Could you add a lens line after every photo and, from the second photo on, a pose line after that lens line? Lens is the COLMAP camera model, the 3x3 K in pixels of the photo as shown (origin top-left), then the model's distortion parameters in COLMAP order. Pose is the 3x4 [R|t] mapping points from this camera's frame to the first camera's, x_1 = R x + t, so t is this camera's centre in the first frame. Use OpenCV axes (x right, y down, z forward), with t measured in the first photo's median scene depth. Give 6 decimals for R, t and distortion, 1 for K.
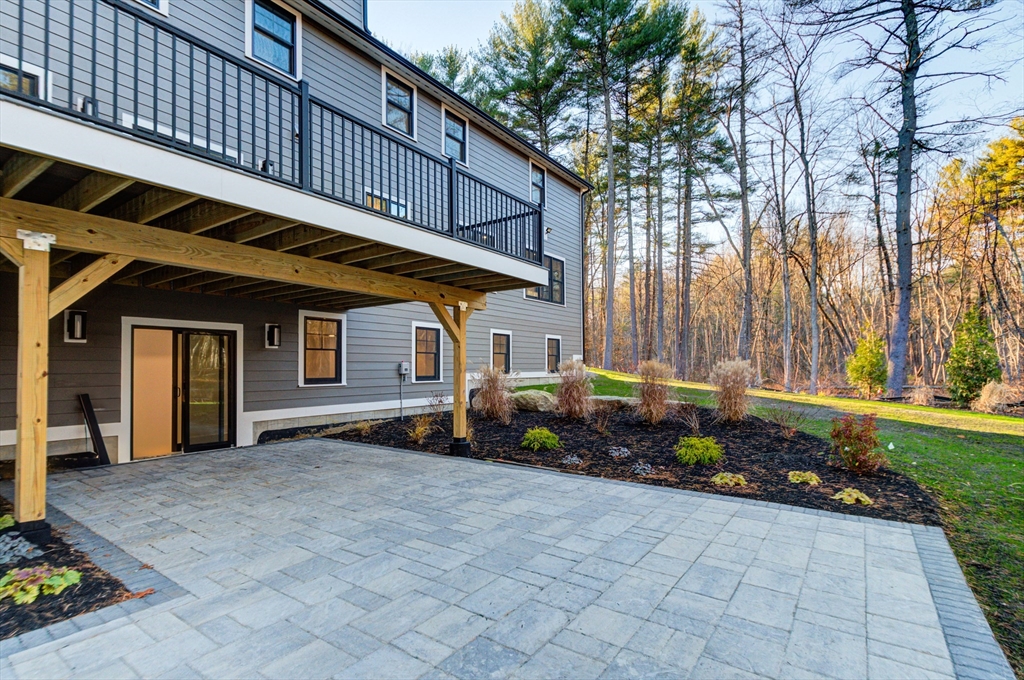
lens RADIAL K [[490.5, 0, 488.3], [0, 490.5, 349.6], [0, 0, 1]] dist [0.002138, -0.000268]
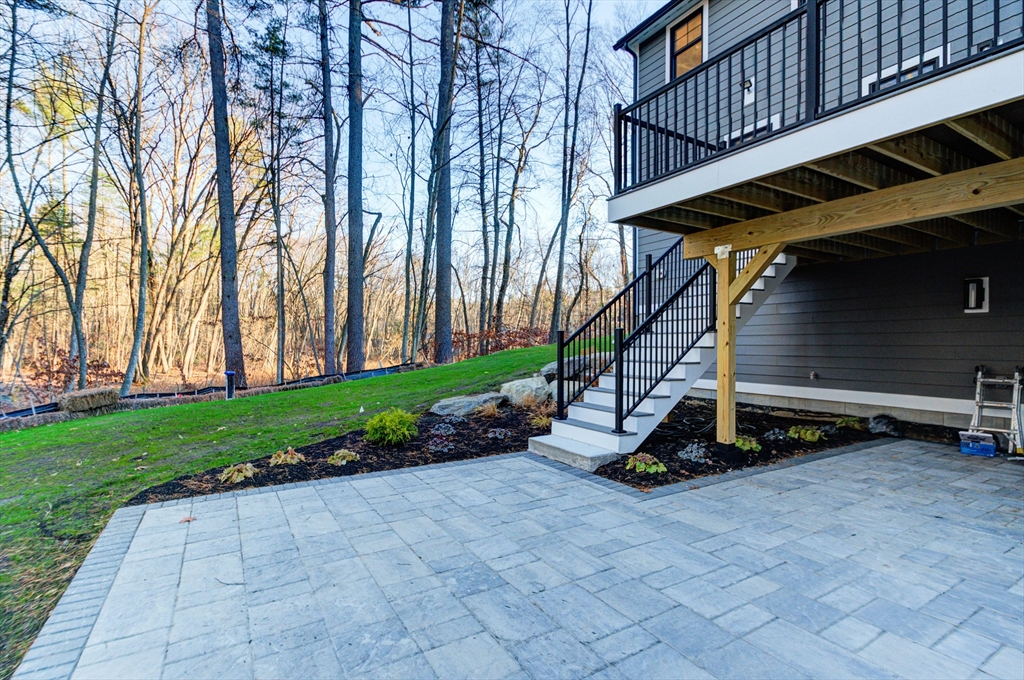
lens RADIAL K [[490.5, 0, 511.9], [0, 490.5, 344.3], [0, 0, 1]] dist [0.002138, -0.000268]
pose [[-0.374125, 0.007708, -0.927346, 0.717364], [0.033296, 0.999432, -0.005126, 0.041825], [0.926780, -0.032795, -0.374169, 1.042553]]
